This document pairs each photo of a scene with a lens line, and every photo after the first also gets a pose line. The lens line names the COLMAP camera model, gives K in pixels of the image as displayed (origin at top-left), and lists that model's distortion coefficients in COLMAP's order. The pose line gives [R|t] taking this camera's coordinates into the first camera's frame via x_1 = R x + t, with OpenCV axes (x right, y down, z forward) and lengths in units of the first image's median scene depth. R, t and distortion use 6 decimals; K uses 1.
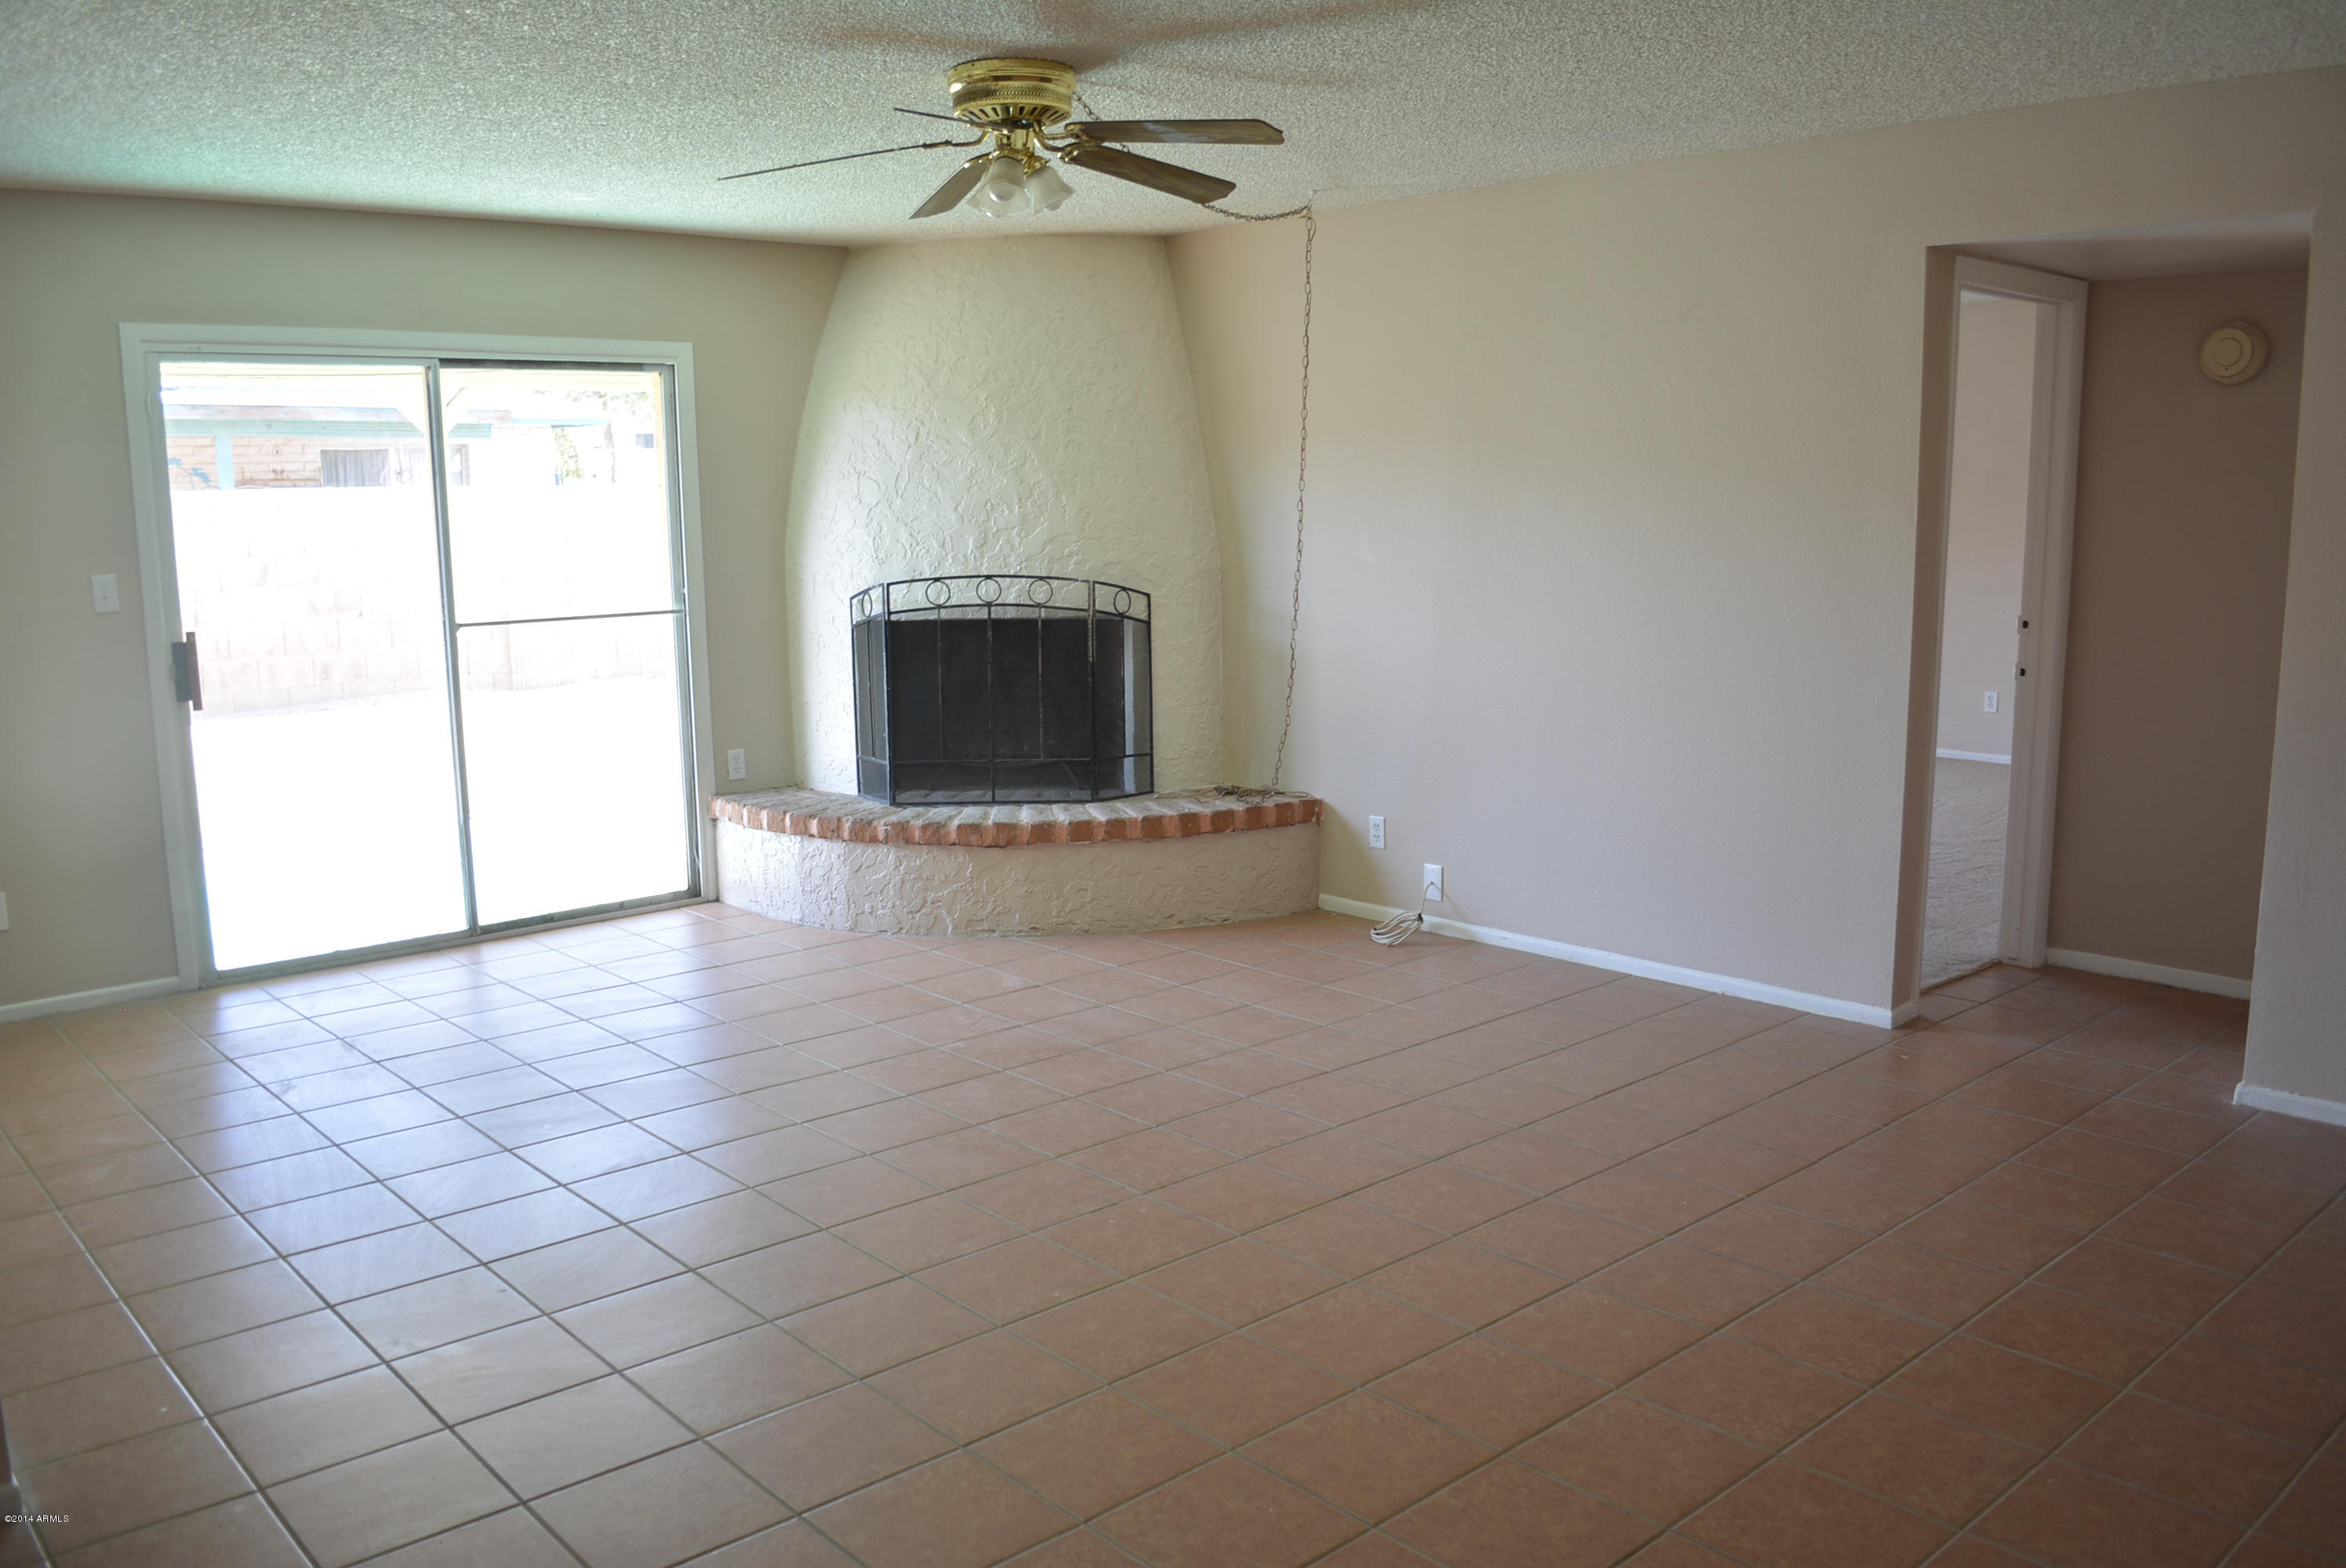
lens RADIAL K [[1857.8, 0, 1174.3], [0, 1857.8, 776.6], [0, 0, 1]] dist [-0.080307, 0.011270]
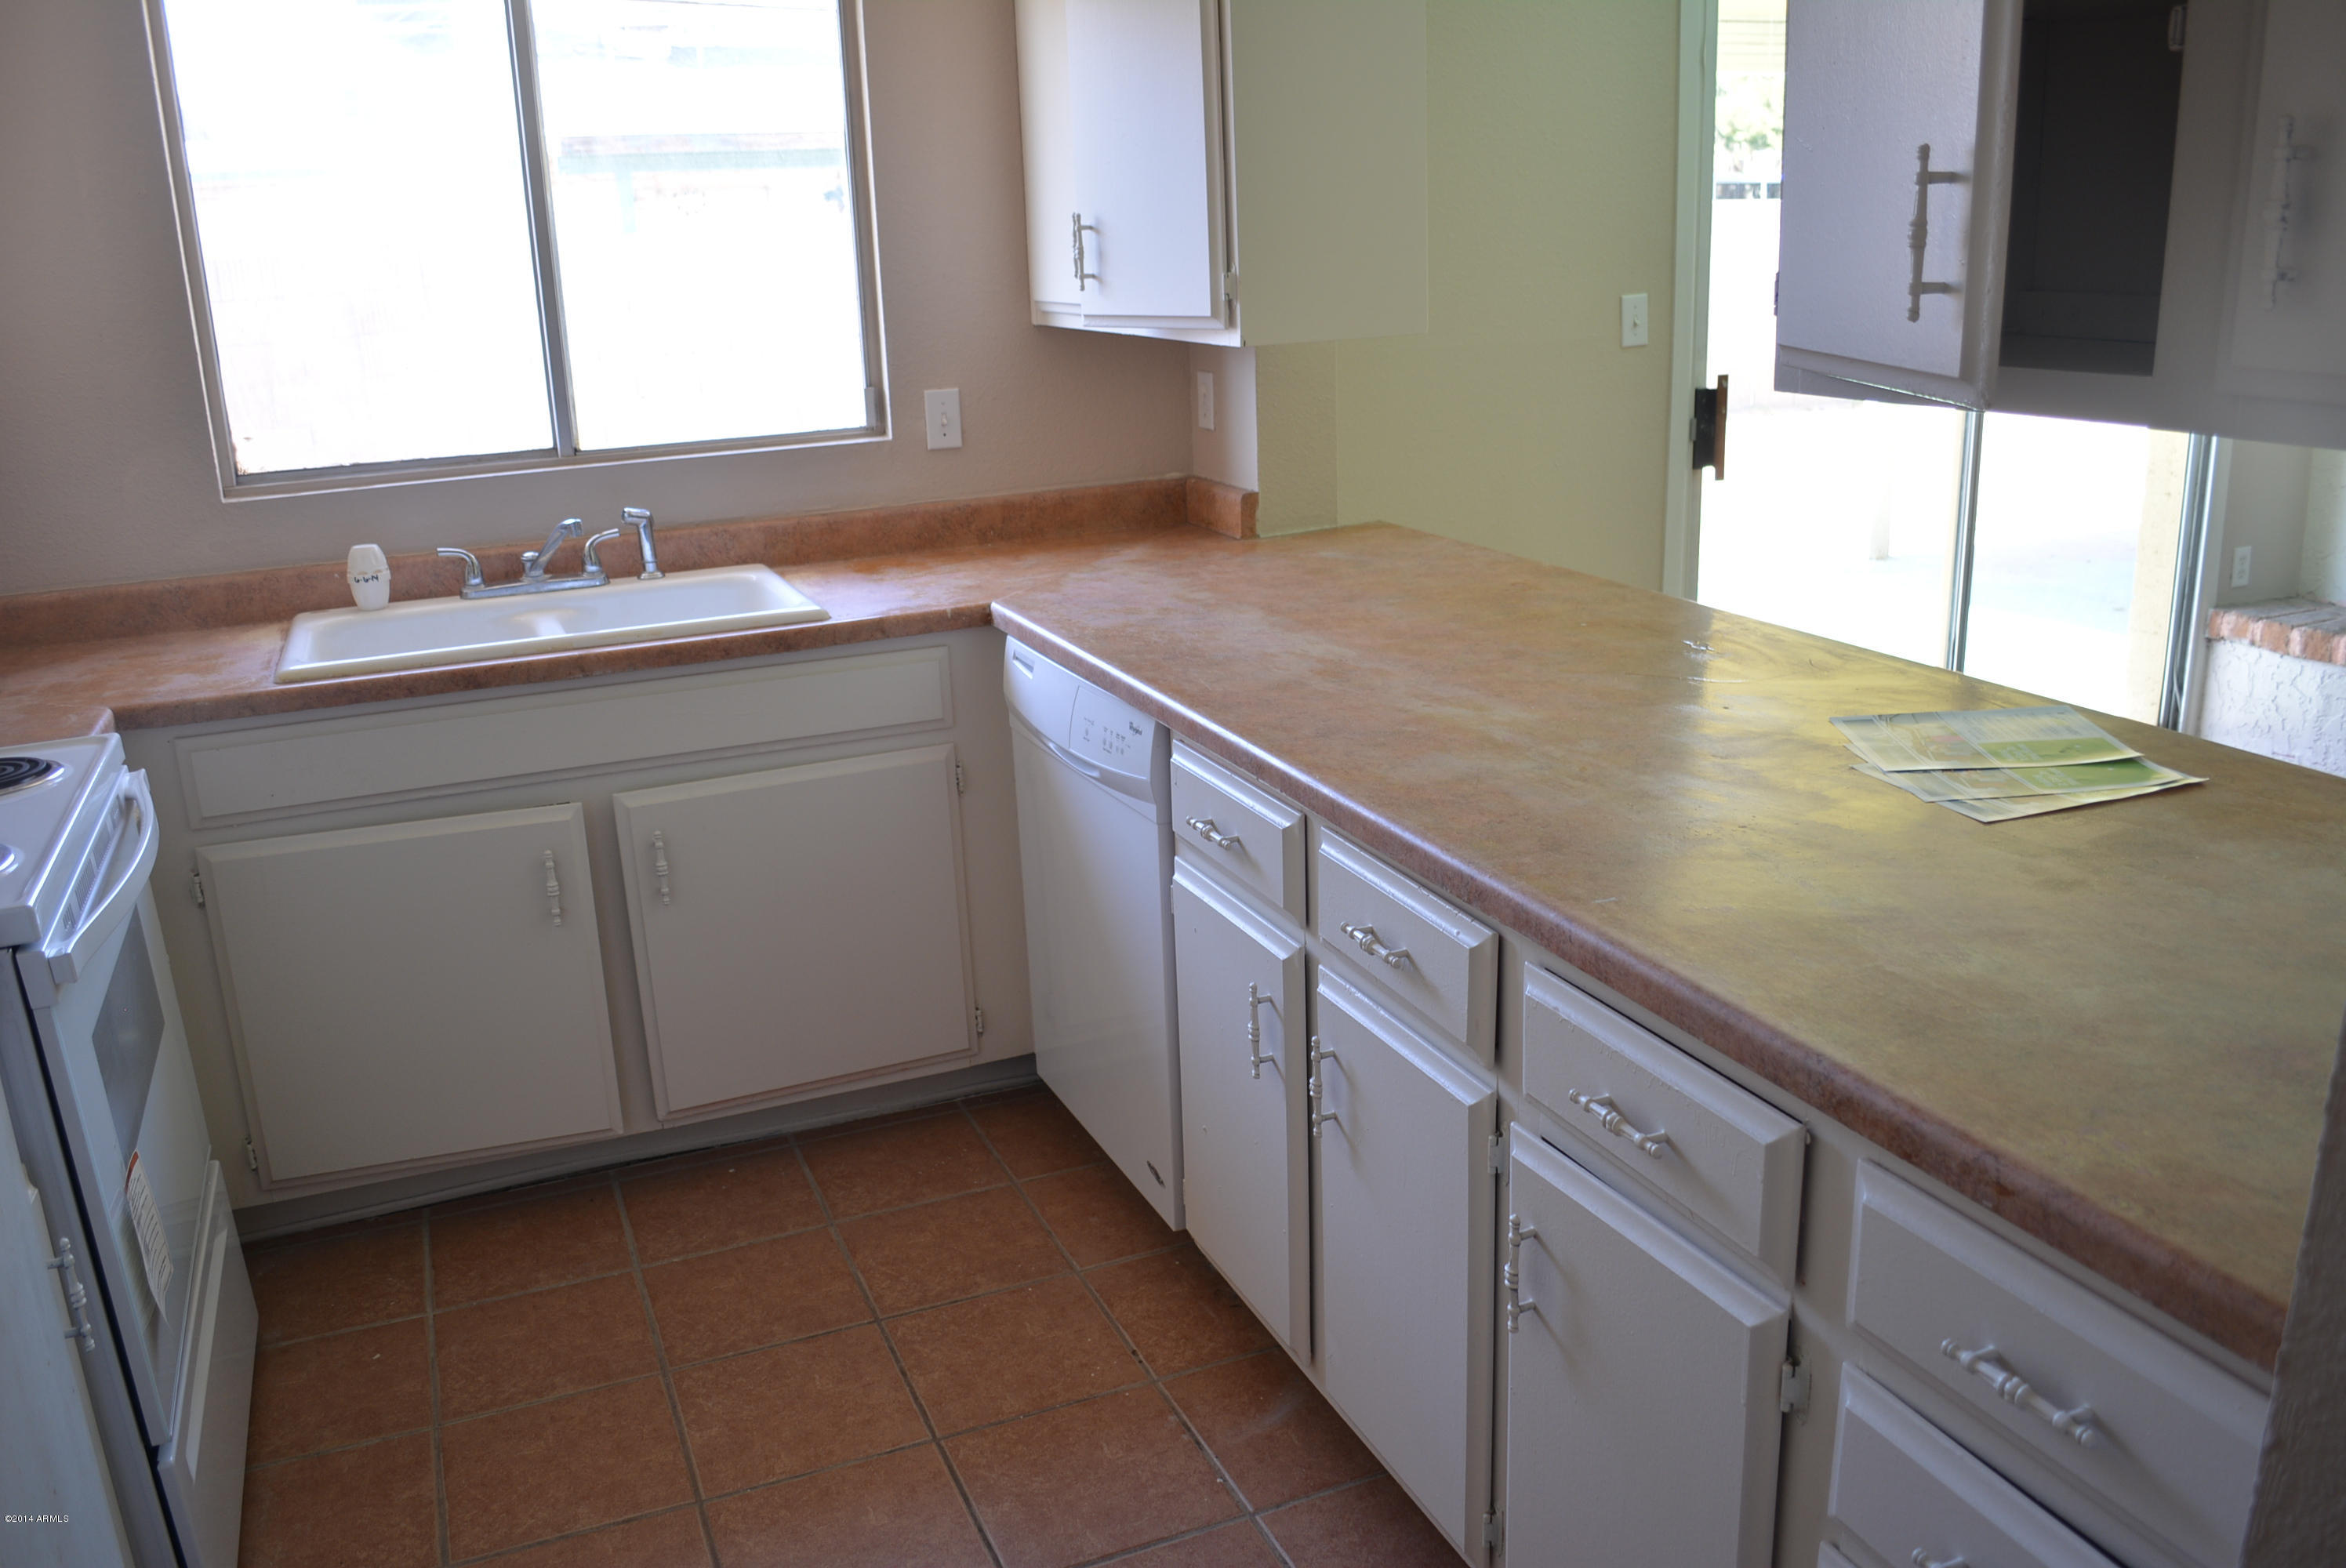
lens RADIAL K [[1857.8, 0, 1172.9], [0, 1857.8, 789.3], [0, 0, 1]] dist [-0.080307, 0.011270]
pose [[0.943069, 0.068276, -0.325514, -0.425782], [-0.023620, 0.989980, 0.139217, -0.009483], [0.331758, -0.123603, 0.935232, 0.175426]]
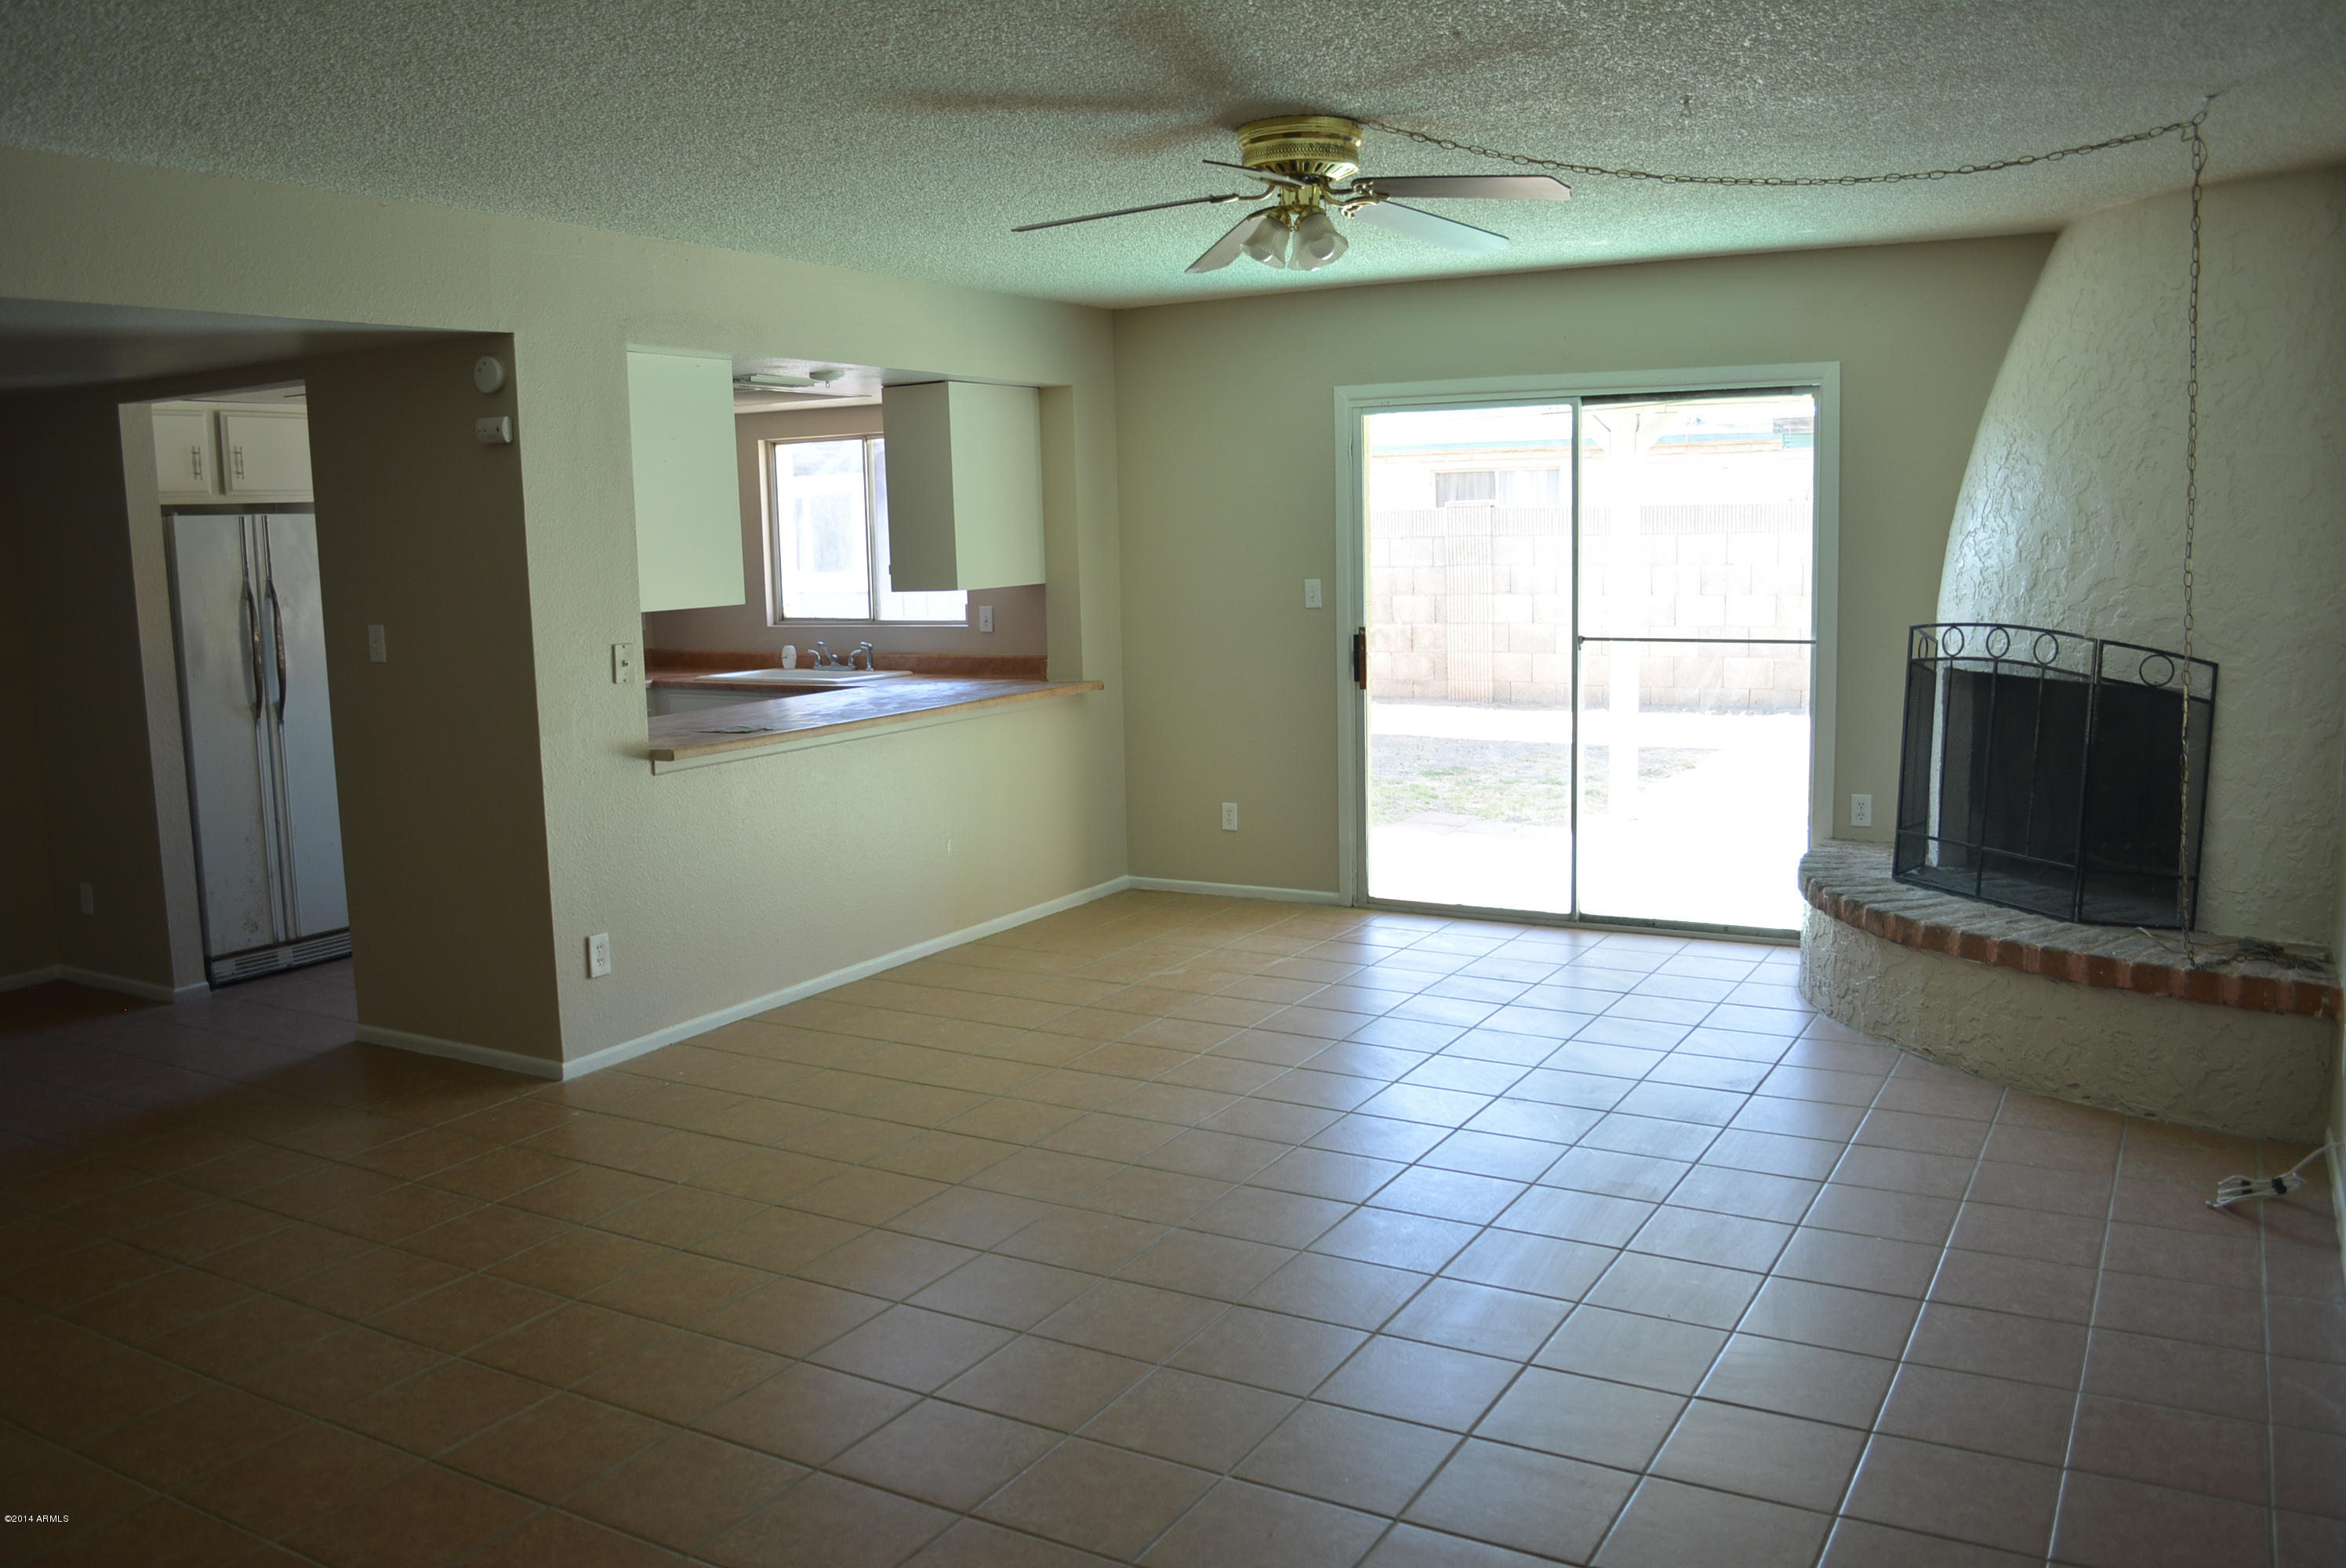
lens RADIAL K [[1857.8, 0, 1163.2], [0, 1857.8, 795.4], [0, 0, 1]] dist [-0.080307, 0.011270]
pose [[0.309648, 0.142941, -0.940046, 0.557475], [-0.128938, 0.985816, 0.107429, -0.072627], [0.942069, 0.087943, 0.323686, 0.391819]]
